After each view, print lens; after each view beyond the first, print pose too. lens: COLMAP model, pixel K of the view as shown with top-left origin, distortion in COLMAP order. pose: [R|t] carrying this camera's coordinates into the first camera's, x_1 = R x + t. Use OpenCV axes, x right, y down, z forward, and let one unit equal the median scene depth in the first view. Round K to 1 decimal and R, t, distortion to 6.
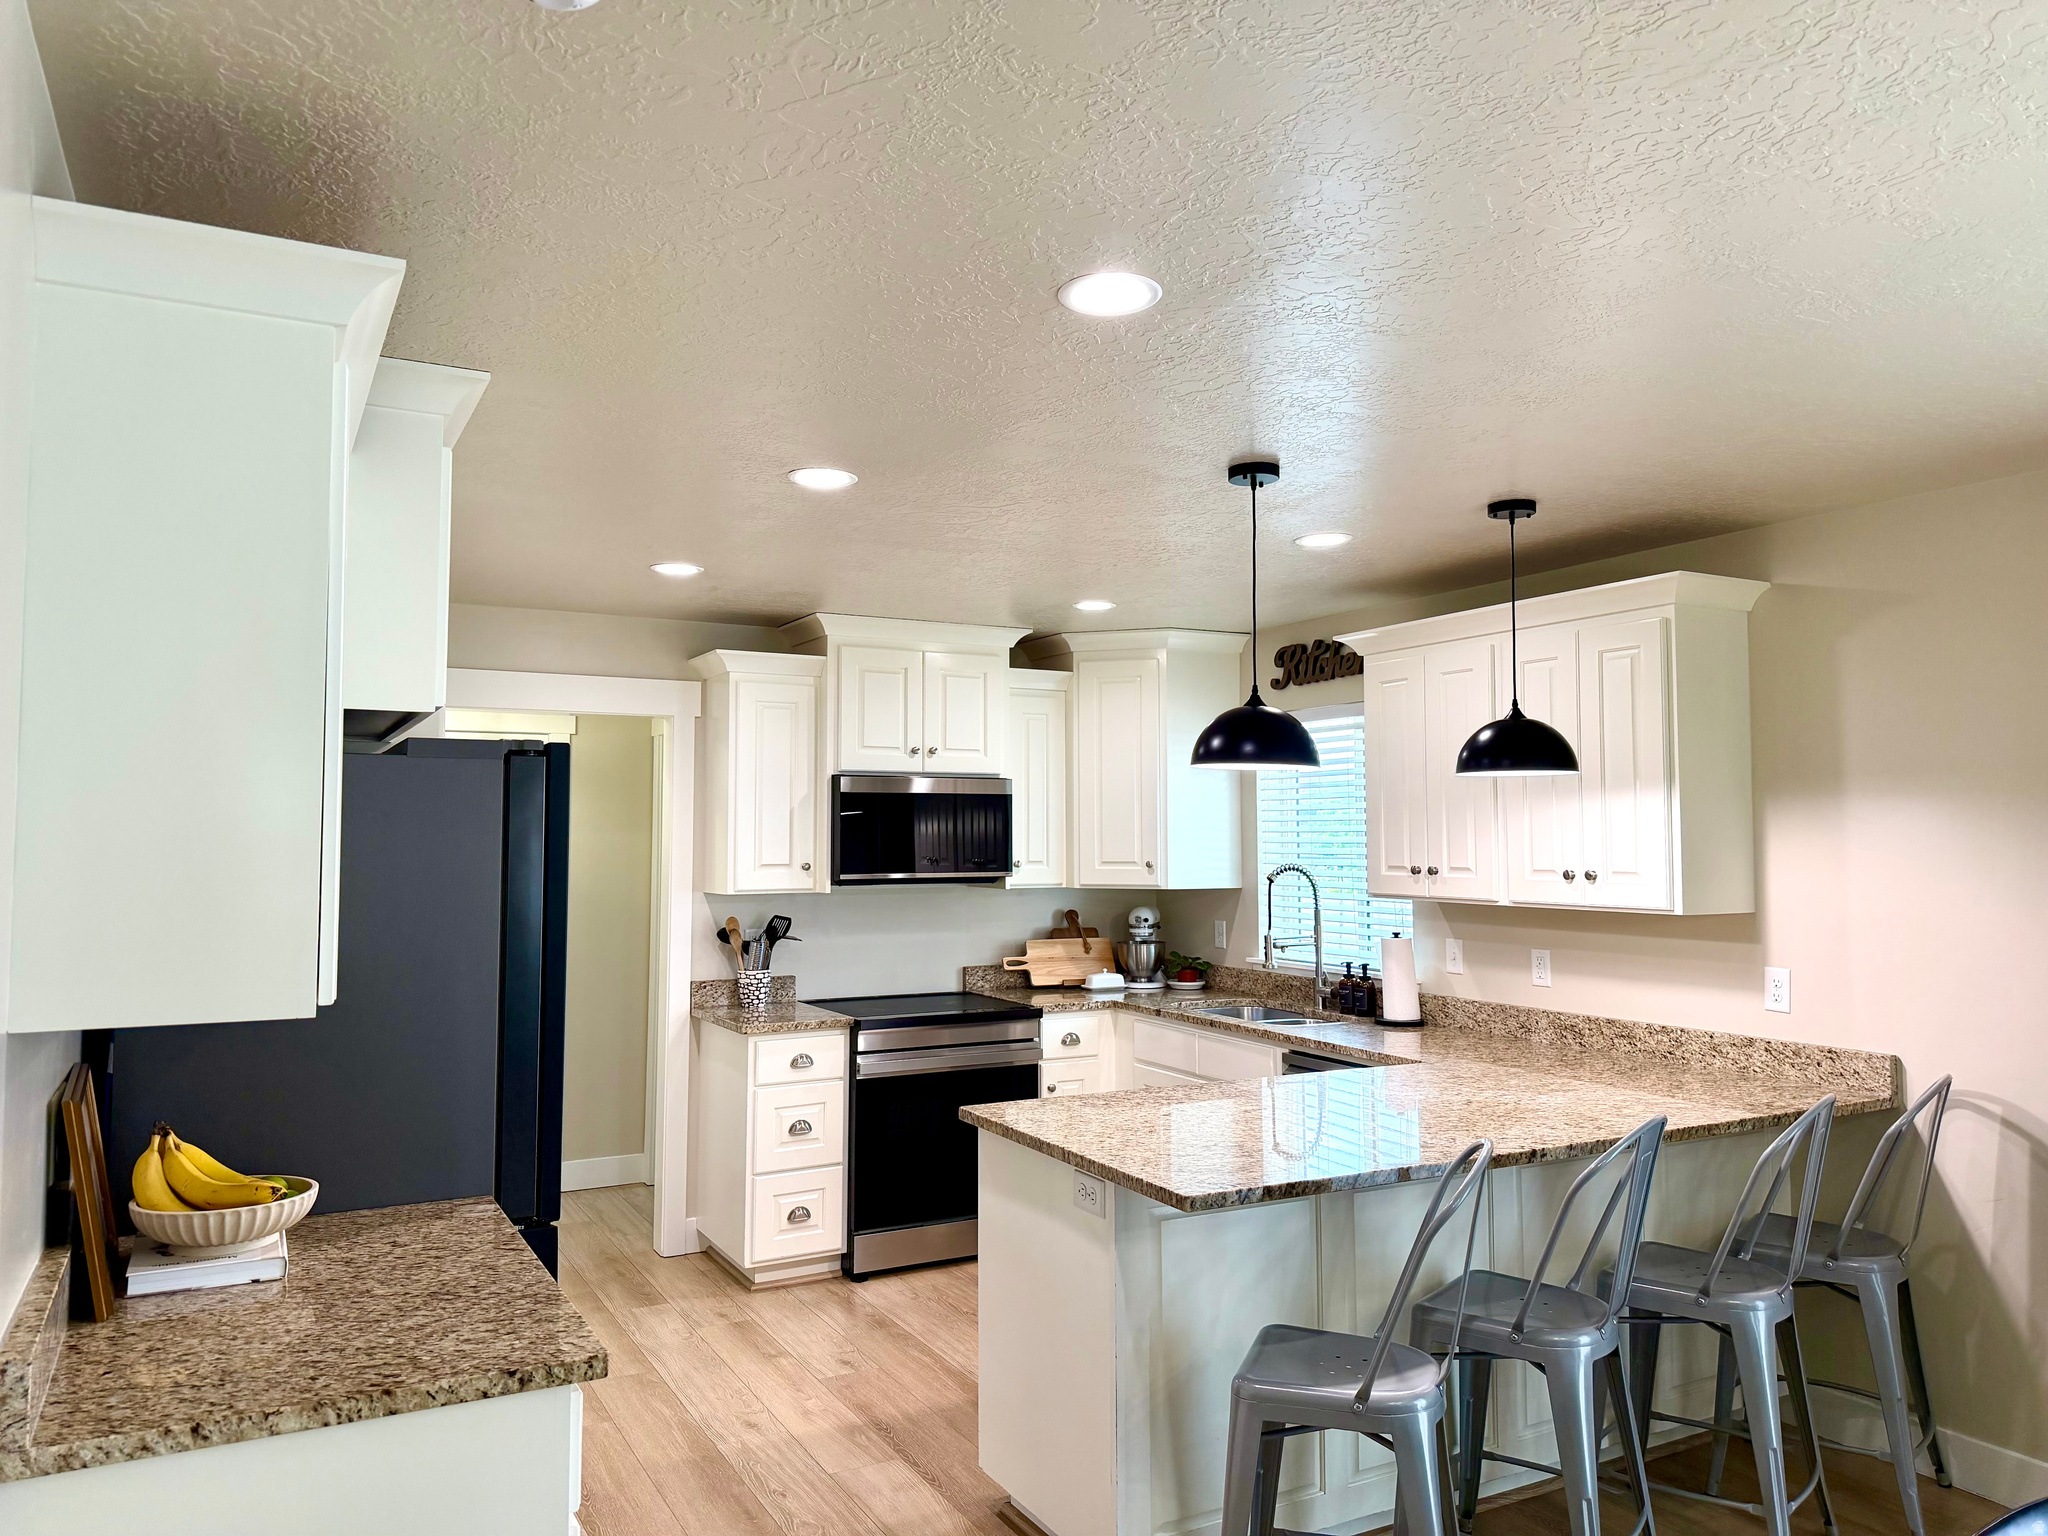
lens RADIAL K [[1447.2, 0, 1012.0], [0, 1447.2, 768.9], [0, 0, 1]] dist [0.130290, -0.185079]
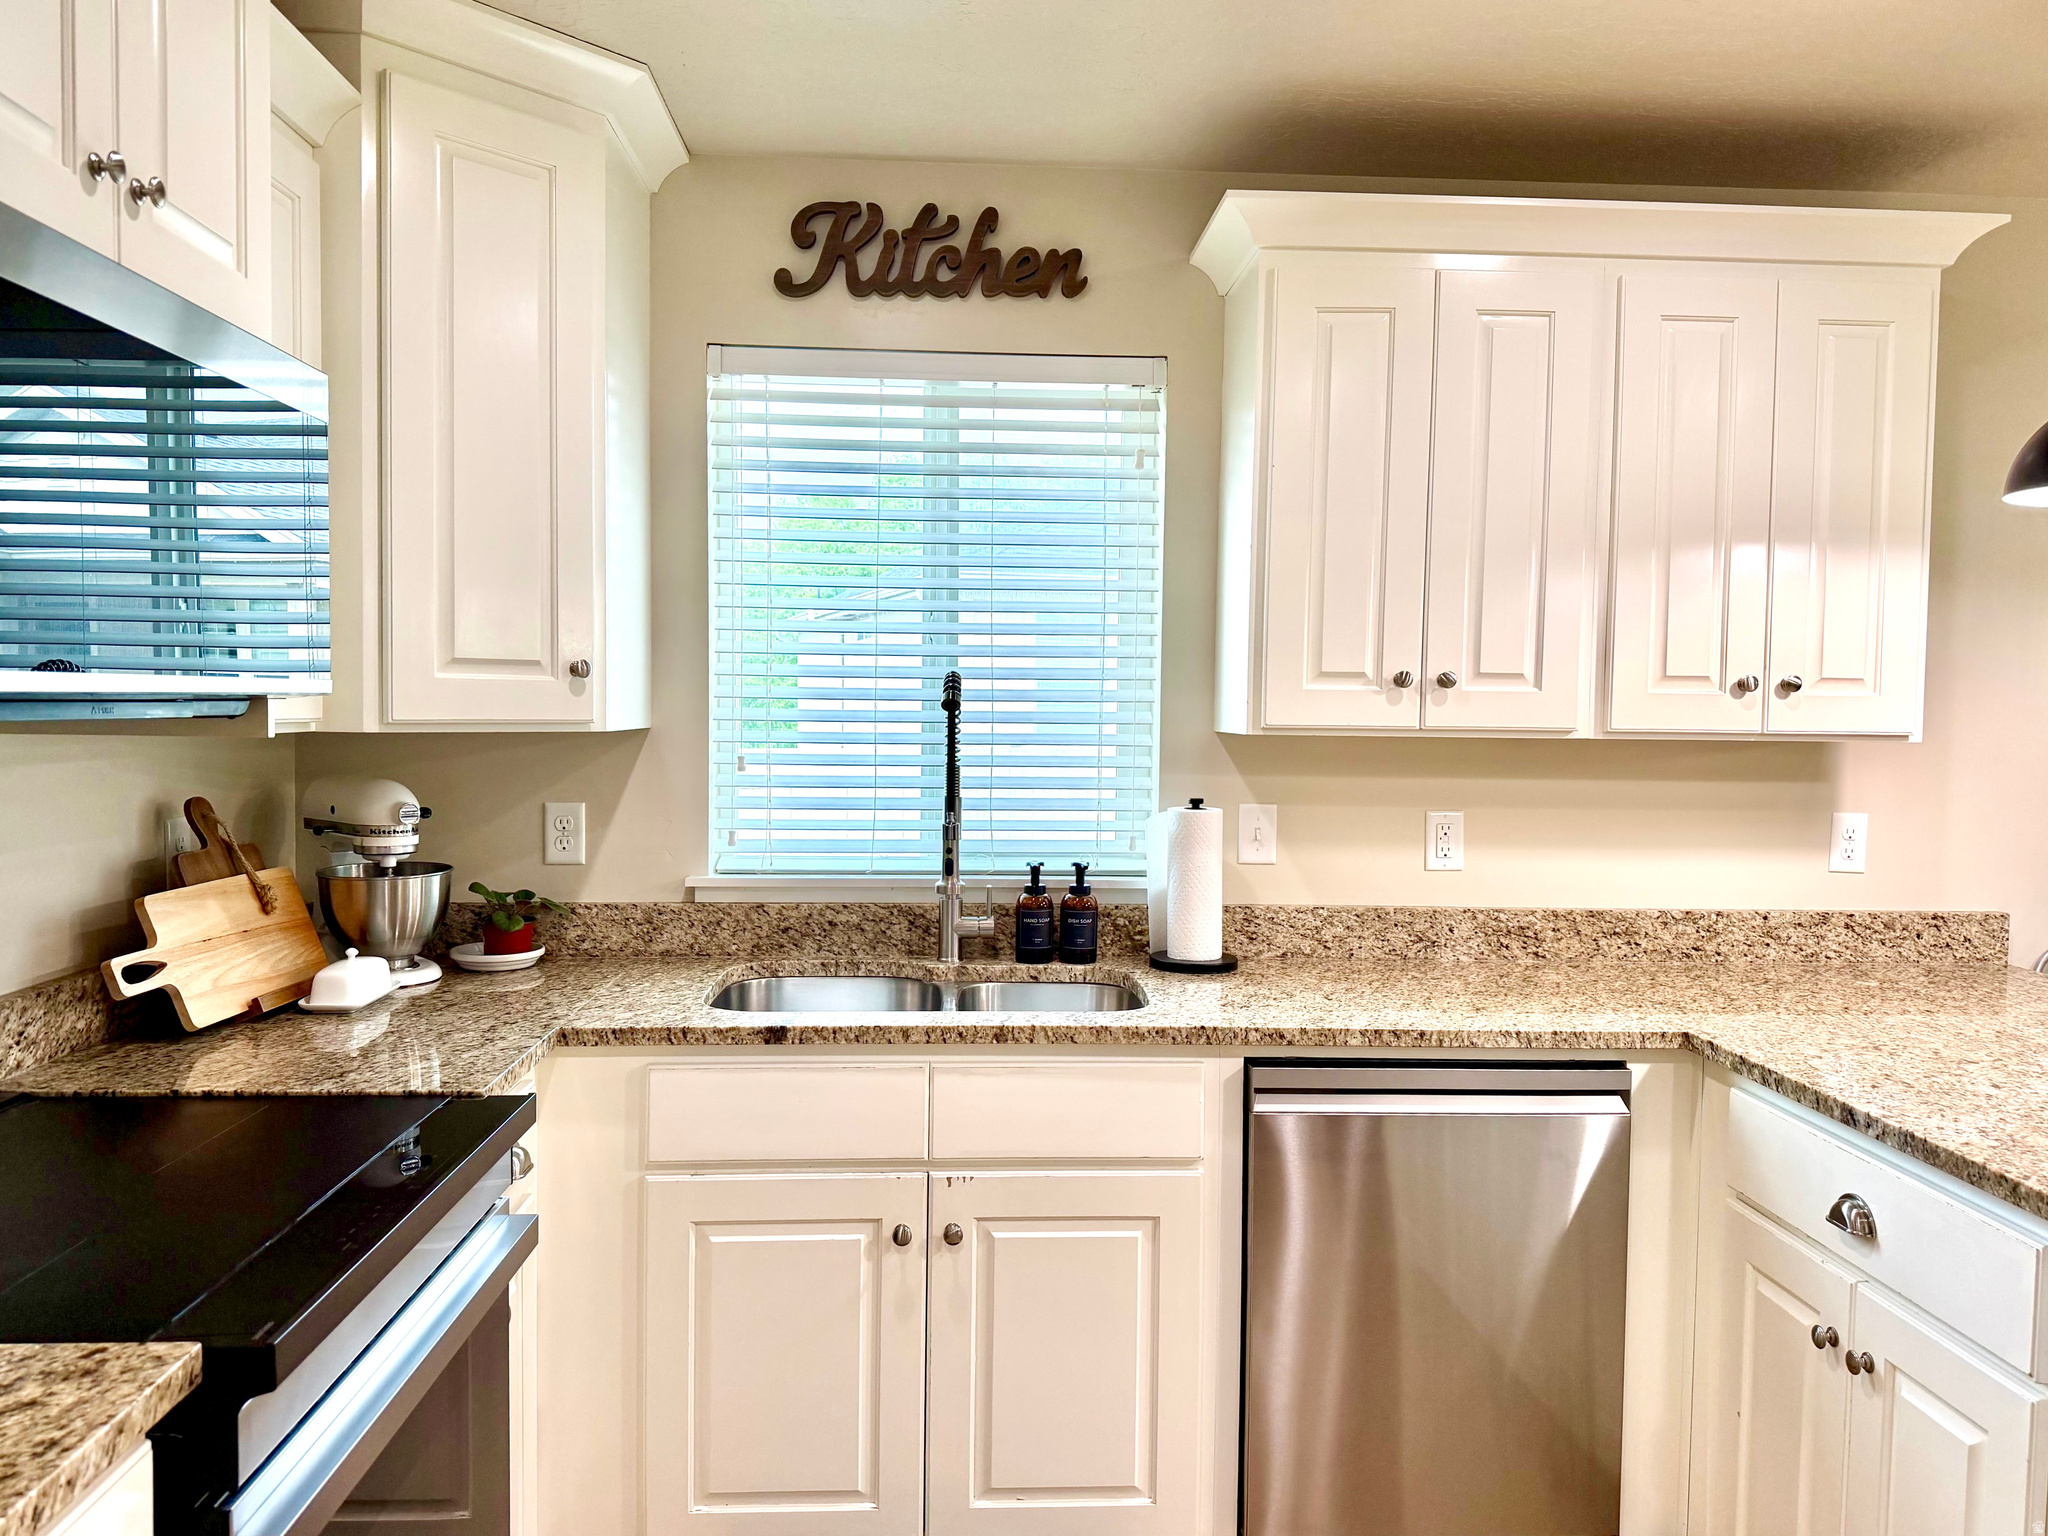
lens RADIAL K [[1447.2, 0, 1012.0], [0, 1447.2, 768.9], [0, 0, 1]] dist [0.130290, -0.185079]
pose [[0.422243, -0.032978, 0.905882, -0.231505], [-0.057179, 0.996379, 0.062924, 0.065511], [-0.904677, -0.078367, 0.418829, 0.775899]]
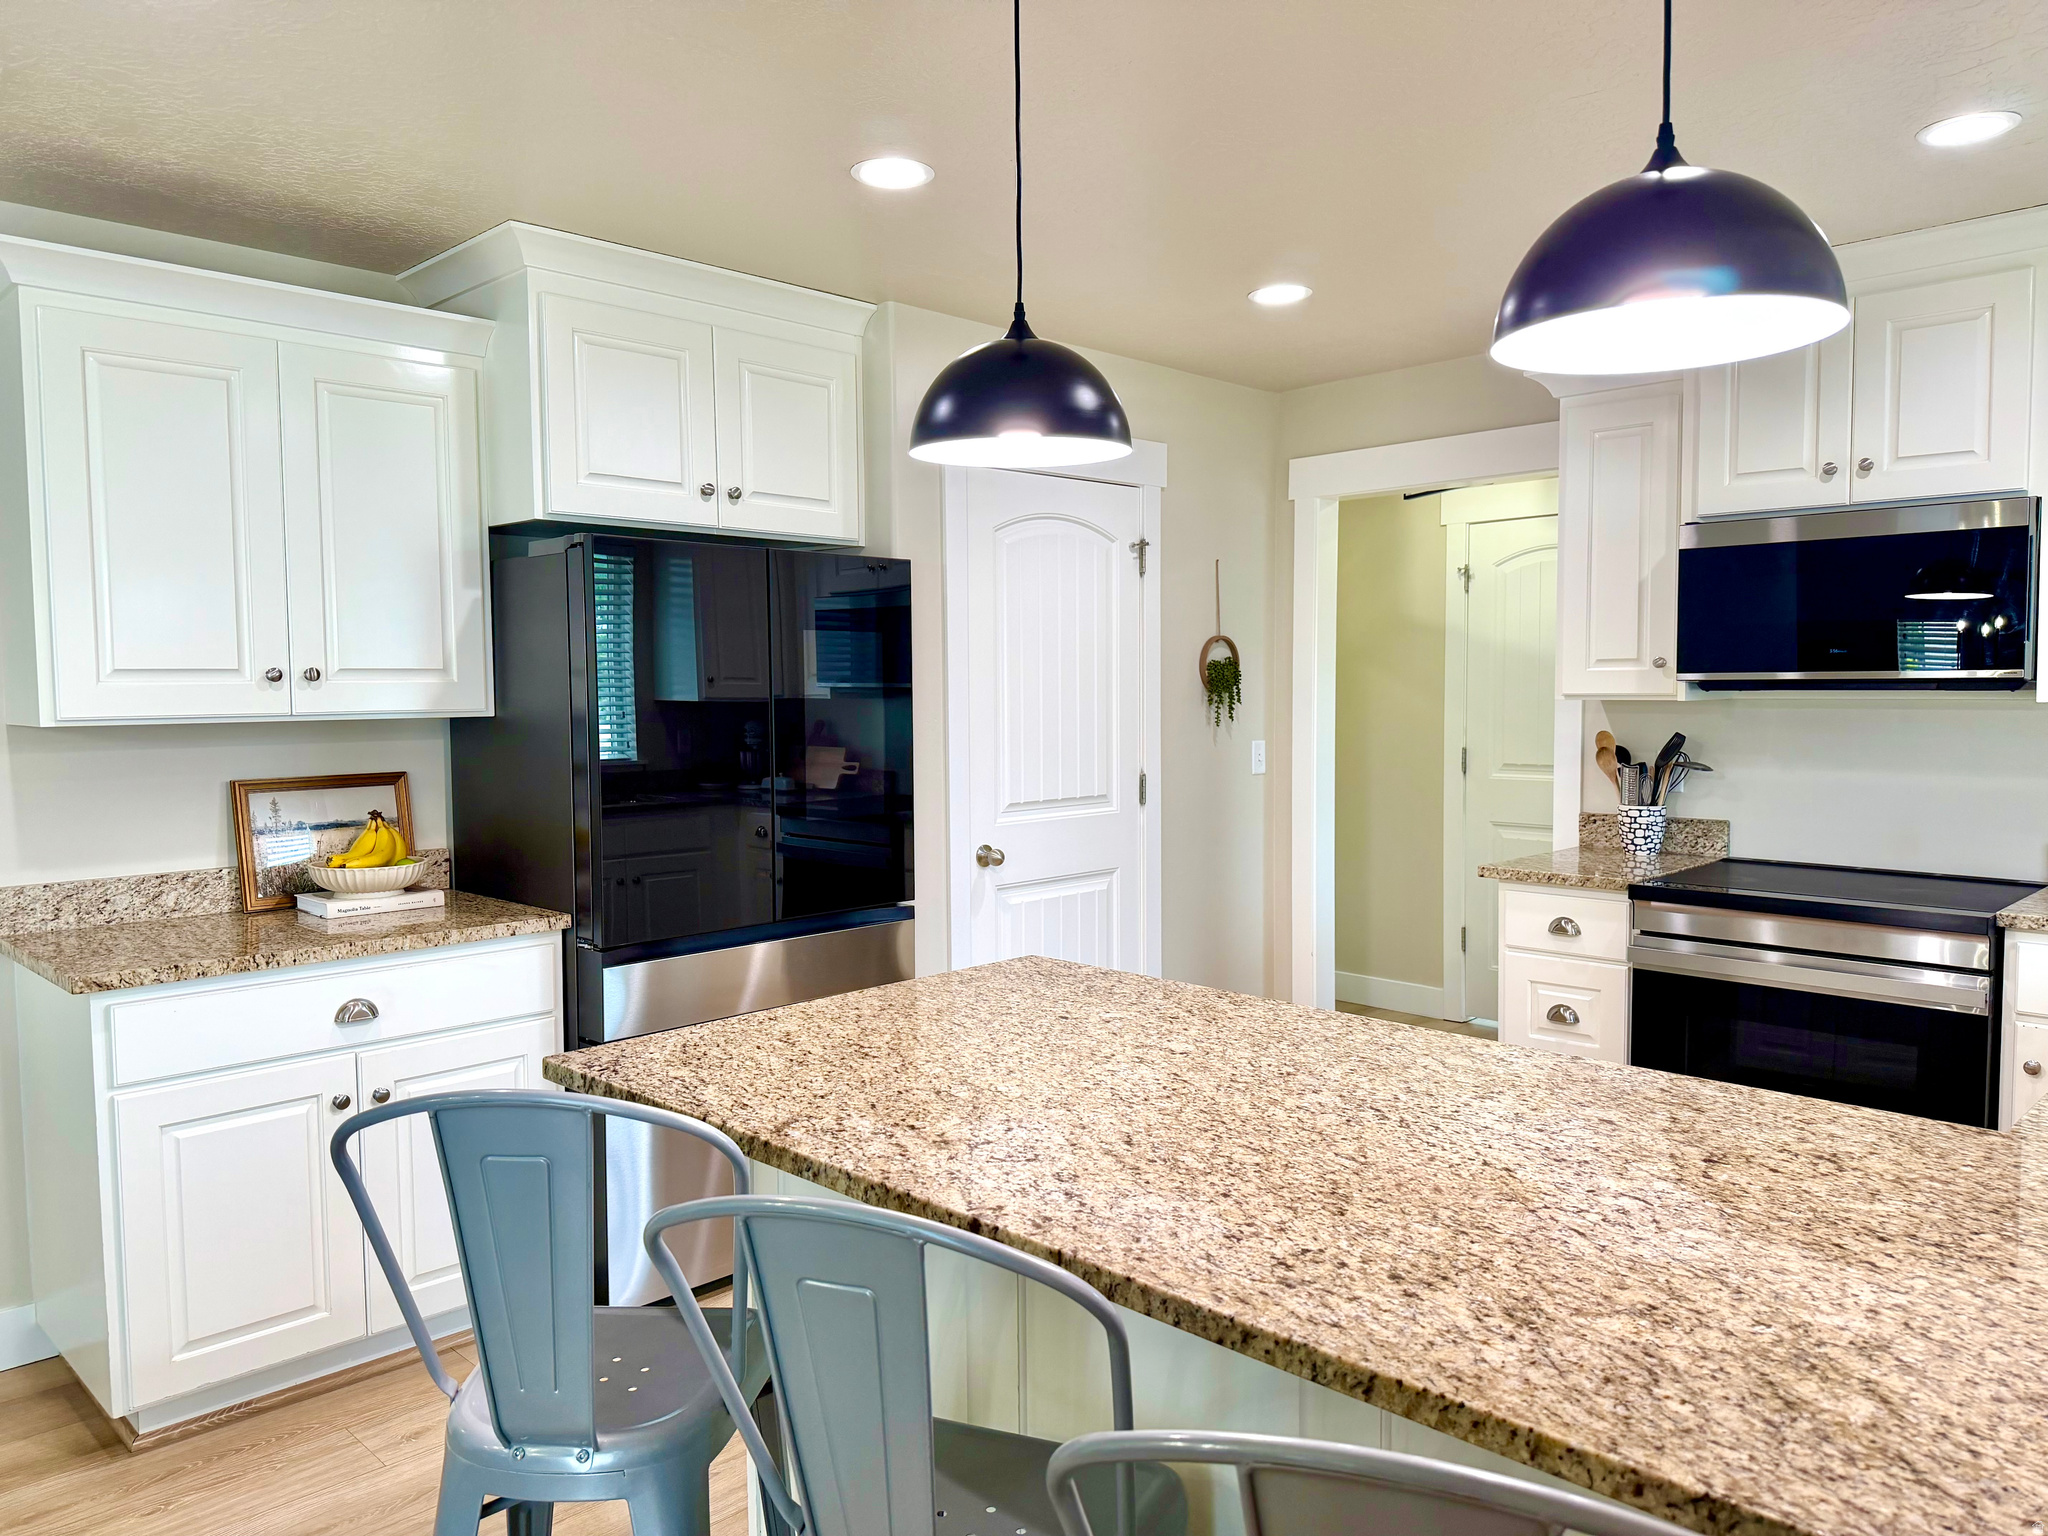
lens RADIAL K [[1447.2, 0, 1012.0], [0, 1447.2, 768.9], [0, 0, 1]] dist [0.130290, -0.185079]
pose [[0.297110, 0.055360, -0.953237, 0.441266], [0.054470, 0.995709, 0.074804, 0.048631], [0.953288, -0.074148, 0.292820, 0.494956]]
